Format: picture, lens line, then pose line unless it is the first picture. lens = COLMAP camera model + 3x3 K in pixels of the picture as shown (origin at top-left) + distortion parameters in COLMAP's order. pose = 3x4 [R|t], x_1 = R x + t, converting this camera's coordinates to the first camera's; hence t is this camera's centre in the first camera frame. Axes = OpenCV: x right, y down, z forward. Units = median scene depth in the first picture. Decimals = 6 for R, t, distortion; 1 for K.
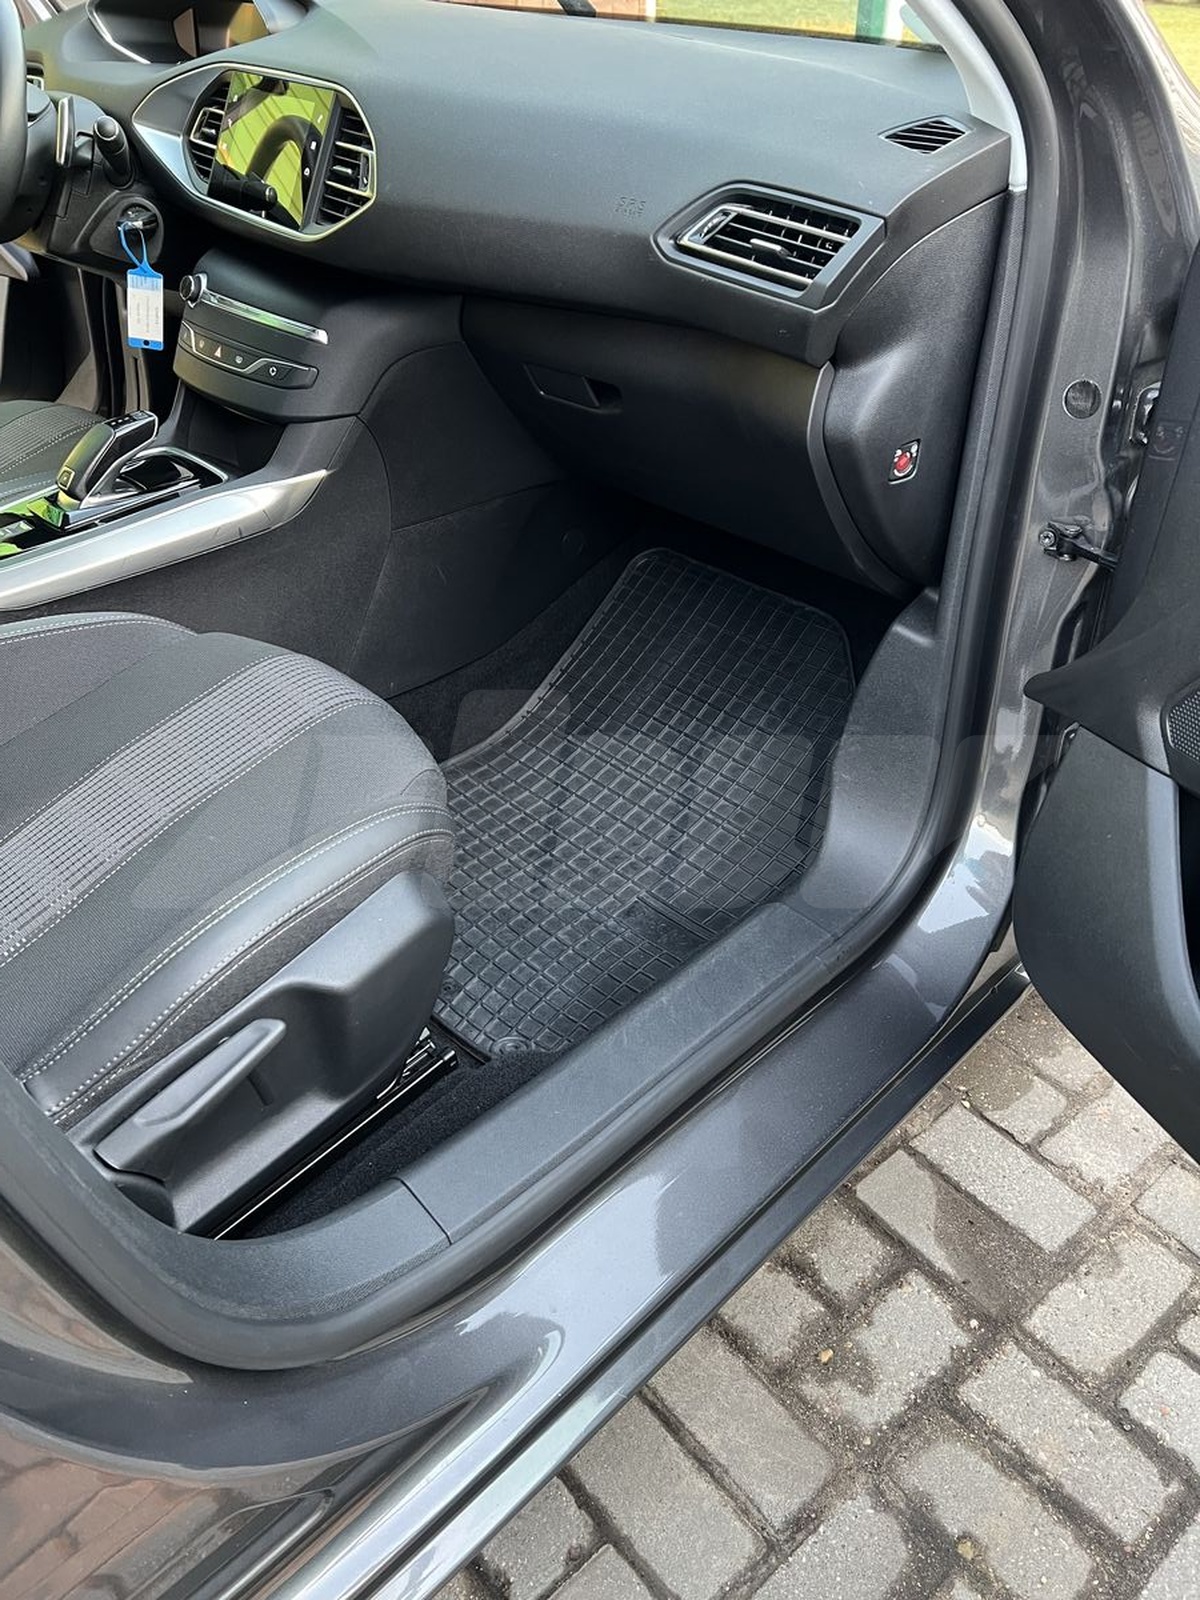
lens RADIAL K [[1215.2, 0, 600.0], [0, 1215.2, 800.0], [0, 0, 1]] dist [0.051389, -0.079584]
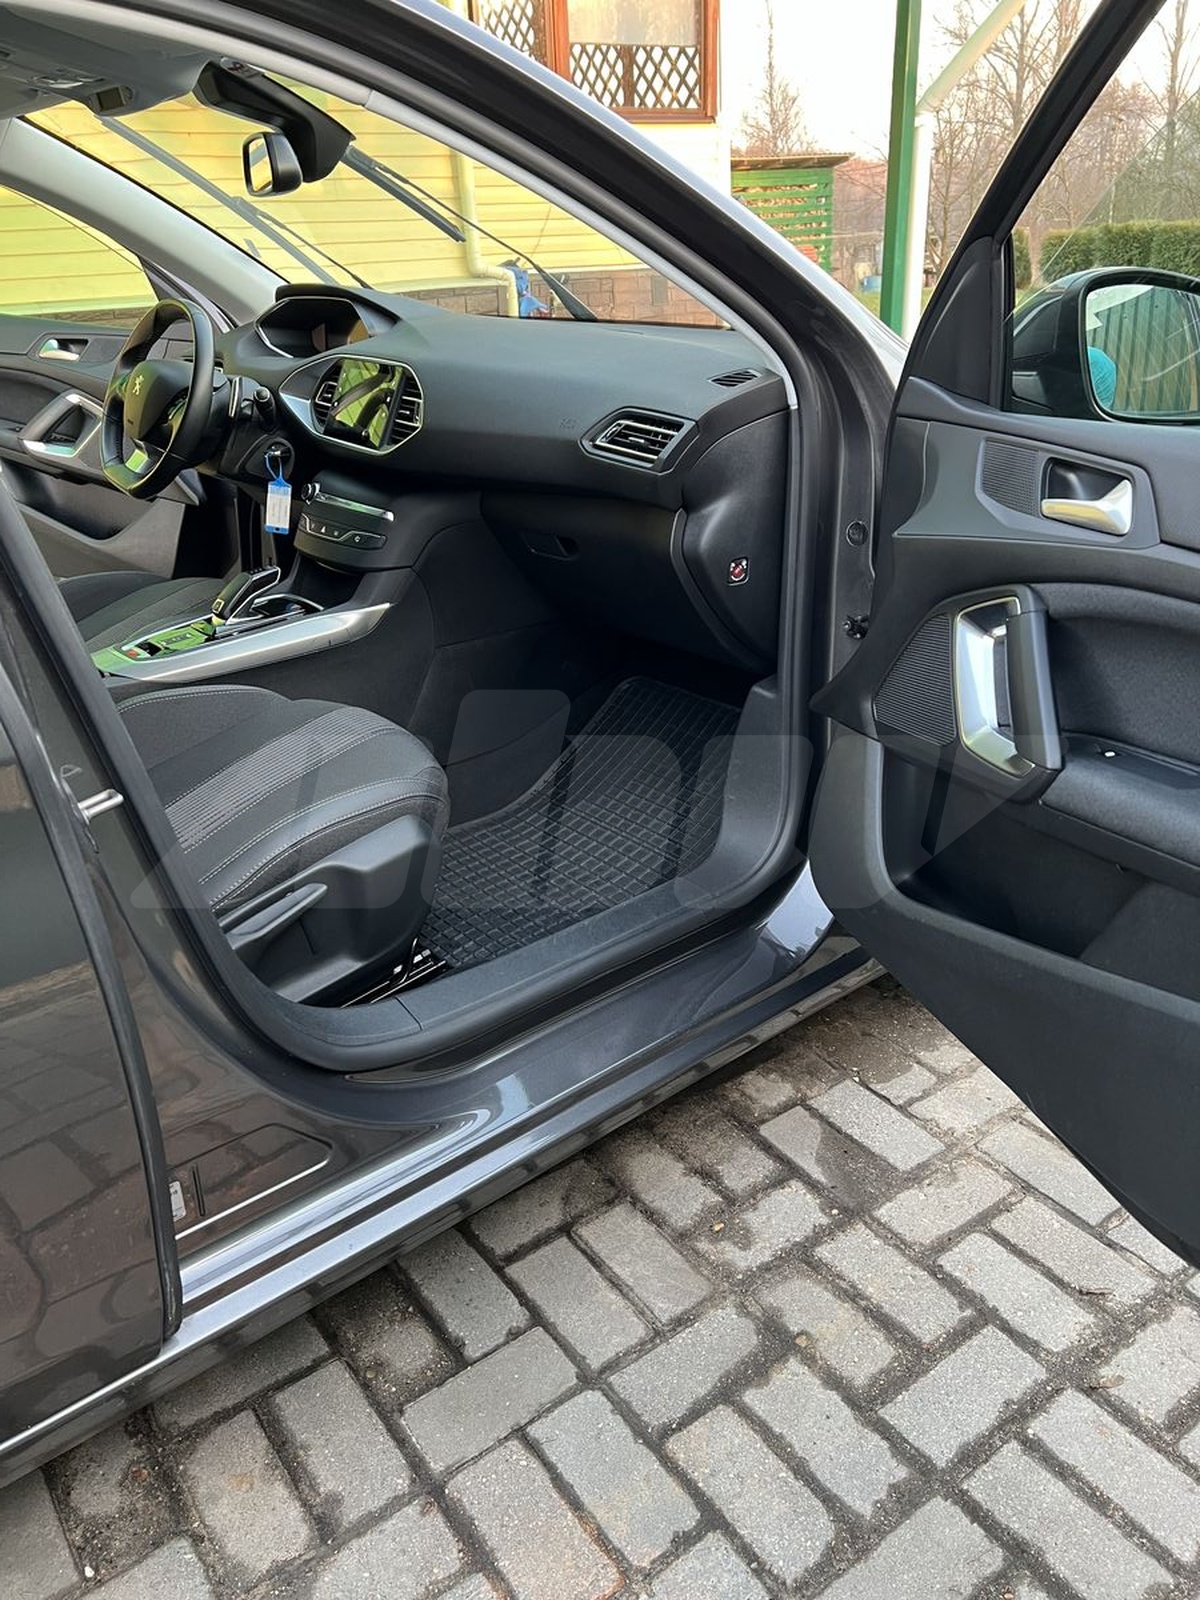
lens RADIAL K [[1212.3, 0, 600.0], [0, 1212.3, 800.0], [0, 0, 1]] dist [0.144278, -0.488993]
pose [[0.996305, 0.005536, -0.085711, 0.163155], [-0.022333, 0.980294, -0.196279, 0.256008], [0.082936, 0.197468, 0.976795, -0.387989]]
